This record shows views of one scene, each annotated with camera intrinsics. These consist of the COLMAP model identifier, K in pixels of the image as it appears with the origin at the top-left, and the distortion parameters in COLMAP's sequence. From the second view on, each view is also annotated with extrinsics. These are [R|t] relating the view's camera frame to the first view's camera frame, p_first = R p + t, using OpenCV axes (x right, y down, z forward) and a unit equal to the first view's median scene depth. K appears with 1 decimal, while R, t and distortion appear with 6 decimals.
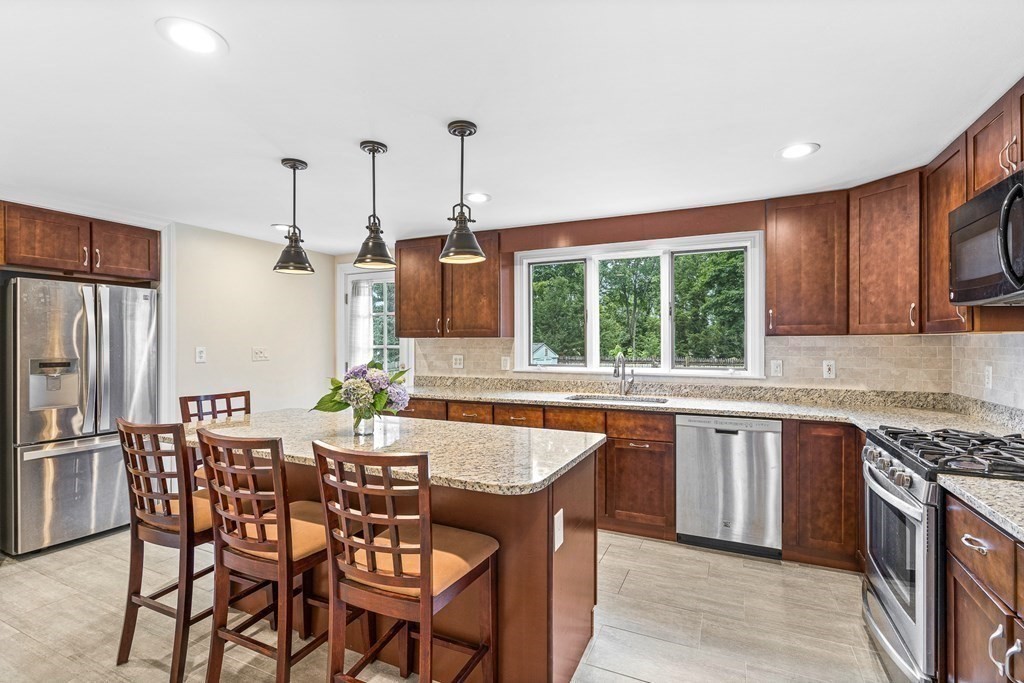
lens RADIAL K [[476.3, 0, 512.0], [0, 476.3, 341.5], [0, 0, 1]] dist [-0.002256, 0.000108]
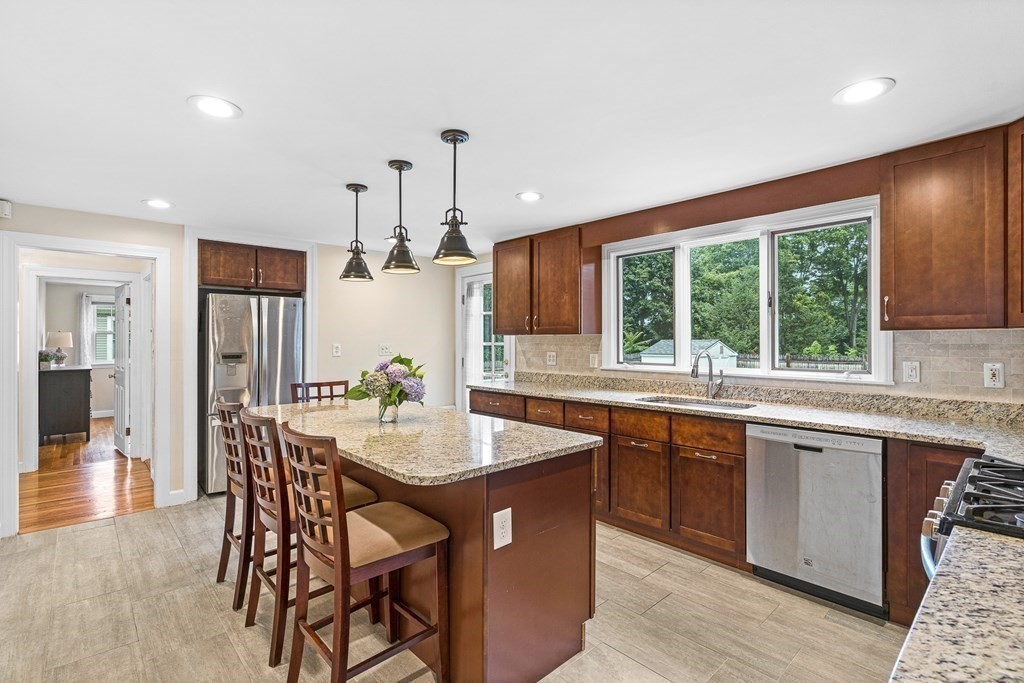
lens RADIAL K [[475.0, 0, 509.0], [0, 475.0, 337.6], [0, 0, 1]] dist [-0.001169, 0.000080]
pose [[0.924526, -0.004140, -0.381097, 0.262661], [0.003540, 0.999991, -0.002274, 0.000095], [0.381103, 0.000753, 0.924532, 0.048418]]
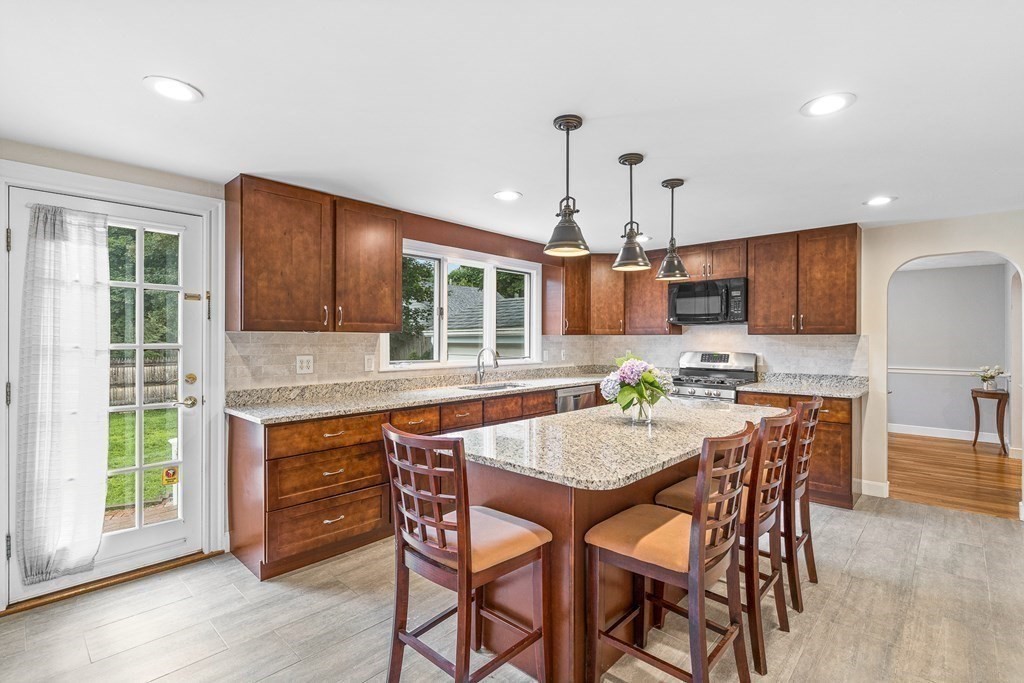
lens RADIAL K [[480.8, 0, 521.8], [0, 480.8, 335.6], [0, 0, 1]] dist [-0.001414, -0.000070]
pose [[0.297392, 0.007575, 0.954725, -1.009946], [-0.003964, 0.999970, -0.006699, 0.001984], [-0.954747, -0.001792, 0.297413, 0.648136]]
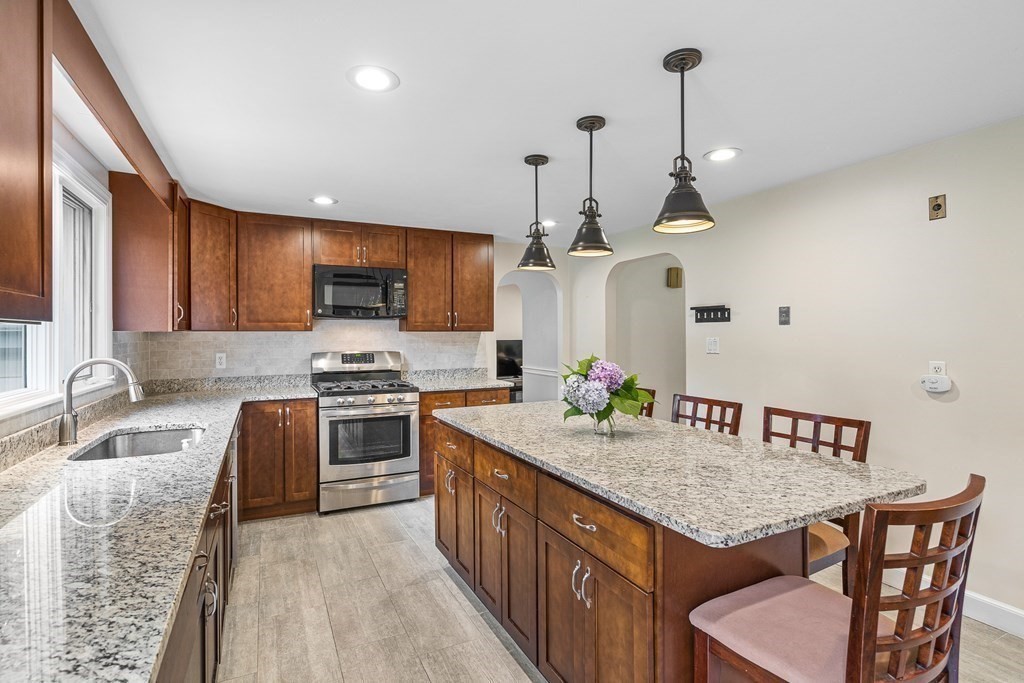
lens RADIAL K [[507.1, 0, 512.0], [0, 507.1, 341.5], [0, 0, 1]] dist [-0.002773, -0.000146]
pose [[-0.783718, -0.005323, 0.621094, -0.551113], [0.002834, 0.999922, 0.012145, -0.001313], [-0.621110, 0.011278, -0.783642, 1.337530]]
